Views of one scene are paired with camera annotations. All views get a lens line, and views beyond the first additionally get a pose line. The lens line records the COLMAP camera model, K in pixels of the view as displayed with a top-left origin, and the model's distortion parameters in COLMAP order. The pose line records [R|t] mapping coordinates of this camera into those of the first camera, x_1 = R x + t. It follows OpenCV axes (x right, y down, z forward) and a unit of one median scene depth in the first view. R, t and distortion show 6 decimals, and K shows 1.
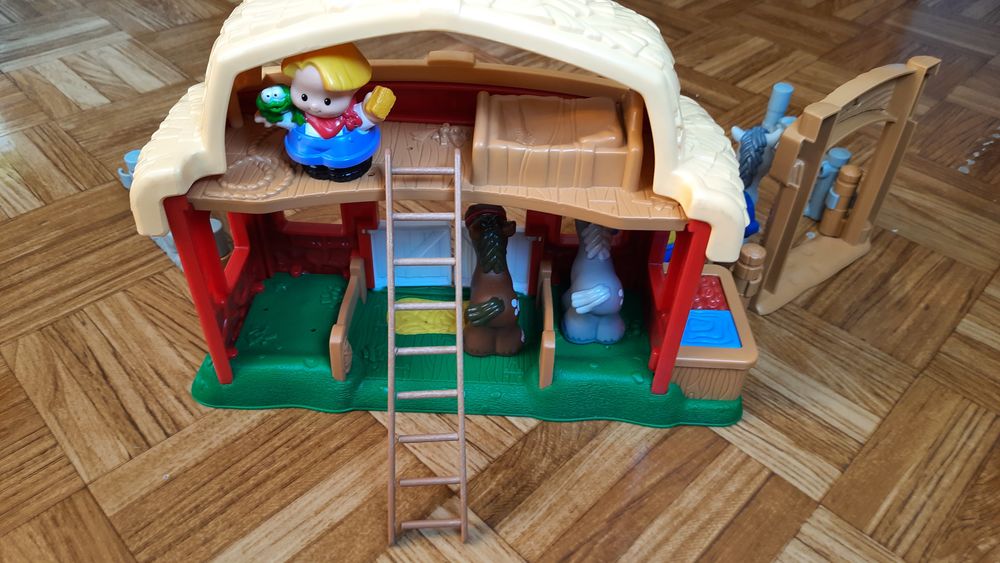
lens RADIAL K [[732.3, 0, 474.8], [0, 732.3, 262.1], [0, 0, 1]] dist [0.025070, -0.044530]
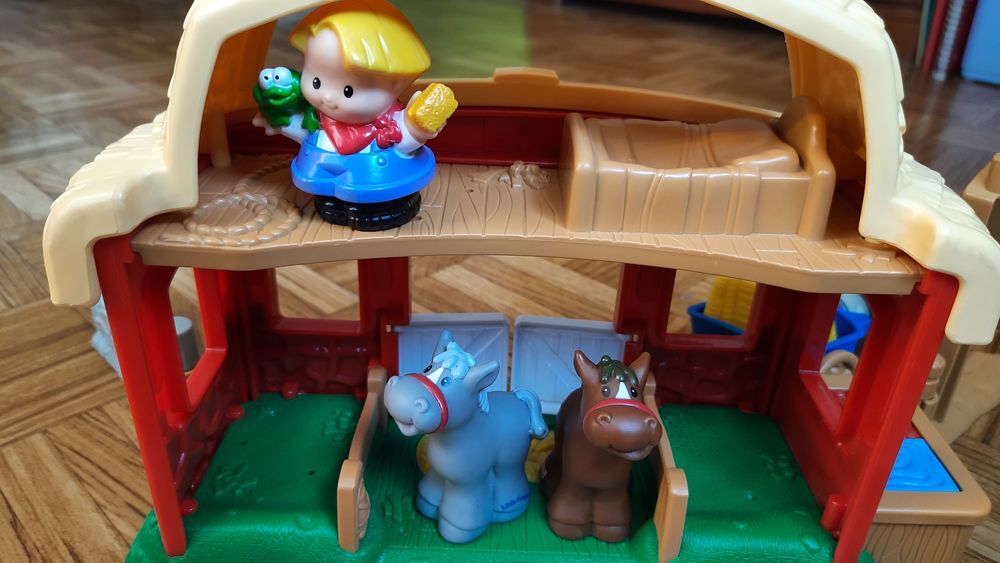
lens RADIAL K [[732.3, 0, 476.1], [0, 732.3, 250.4], [0, 0, 1]] dist [0.025070, -0.044530]
pose [[0.999604, -0.007178, 0.027202, -0.092507], [0.013723, 0.968473, -0.248739, 0.064232], [-0.024558, 0.249013, 0.968189, 0.315349]]
